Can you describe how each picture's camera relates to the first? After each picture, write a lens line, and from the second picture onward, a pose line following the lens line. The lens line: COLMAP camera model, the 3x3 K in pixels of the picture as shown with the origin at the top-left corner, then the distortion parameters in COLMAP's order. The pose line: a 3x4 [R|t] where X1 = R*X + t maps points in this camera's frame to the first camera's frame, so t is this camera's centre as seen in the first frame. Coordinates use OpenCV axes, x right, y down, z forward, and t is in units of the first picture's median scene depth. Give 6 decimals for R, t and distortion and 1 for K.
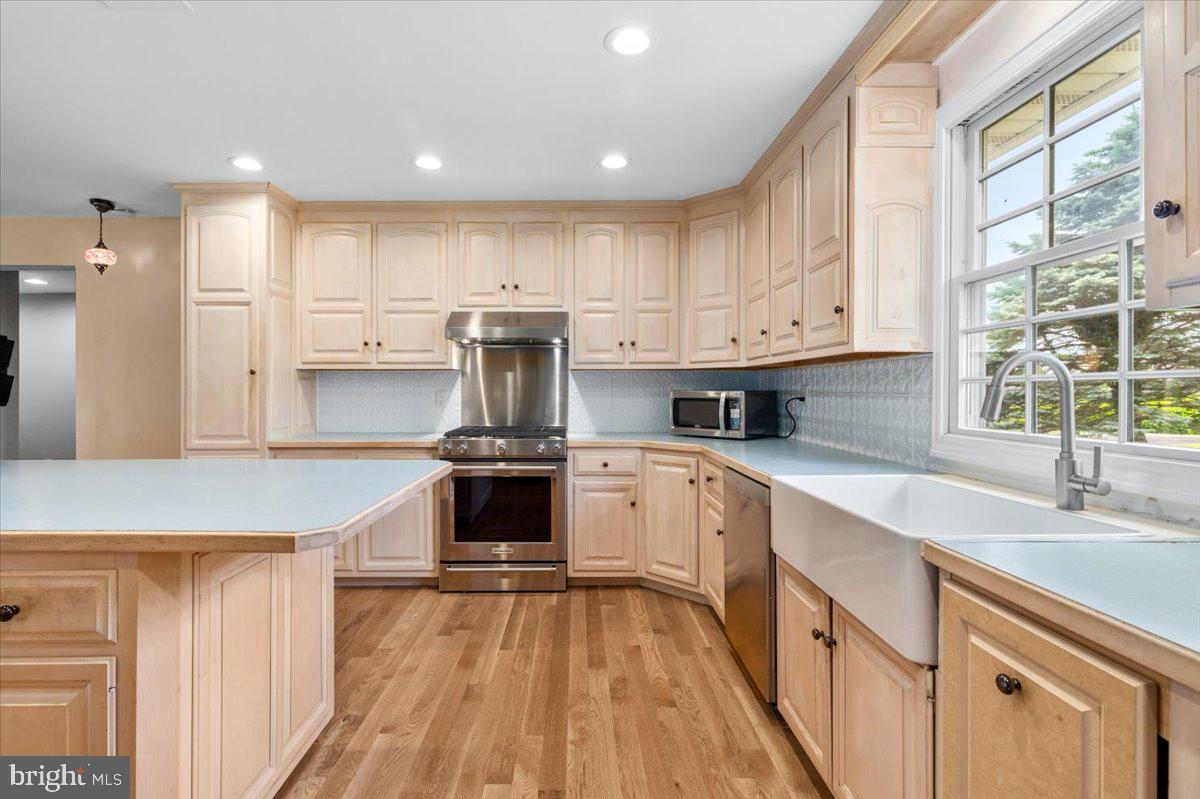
lens RADIAL K [[549.4, 0, 571.2], [0, 549.4, 392.2], [0, 0, 1]] dist [-0.000218, -0.000037]
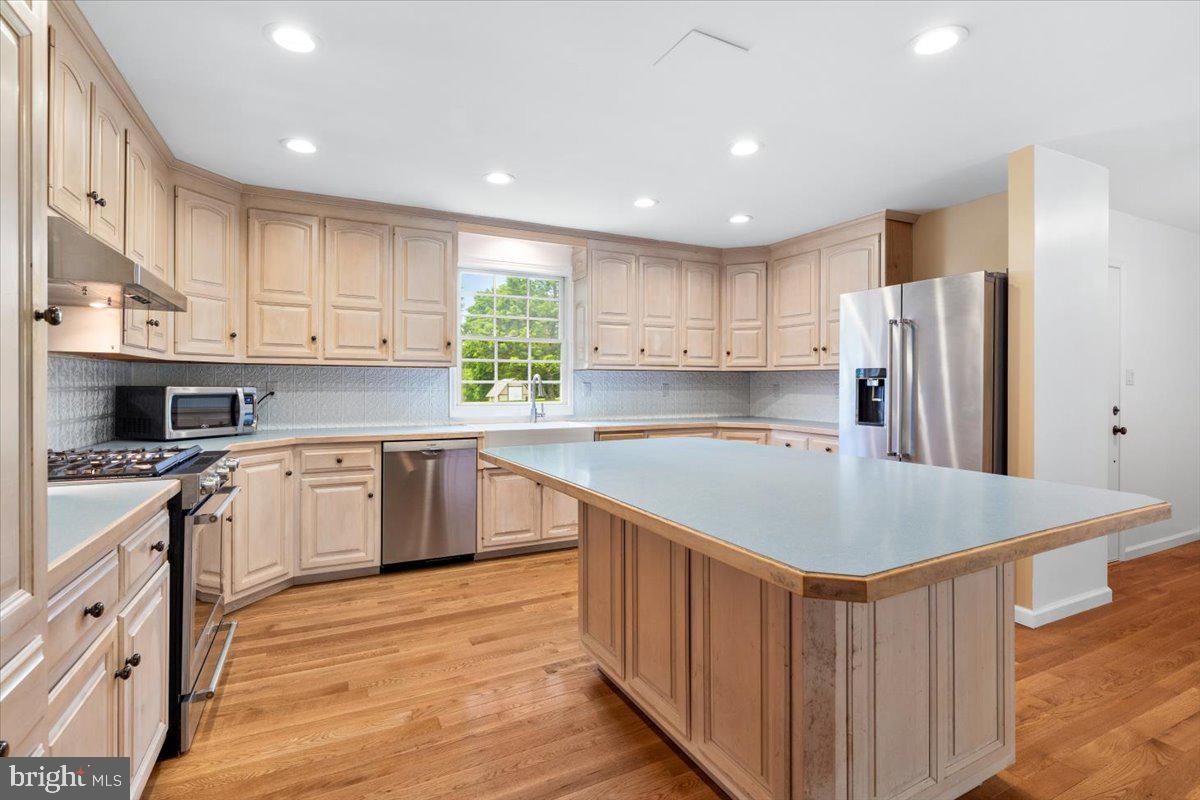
lens RADIAL K [[564.0, 0, 599.9], [0, 564.0, 384.9], [0, 0, 1]] dist [-0.003699, -0.000372]
pose [[-0.444090, -0.000461, 0.895982, -1.019835], [-0.002823, 0.999996, -0.000885, -0.007233], [-0.895978, -0.002922, -0.444090, 0.964683]]
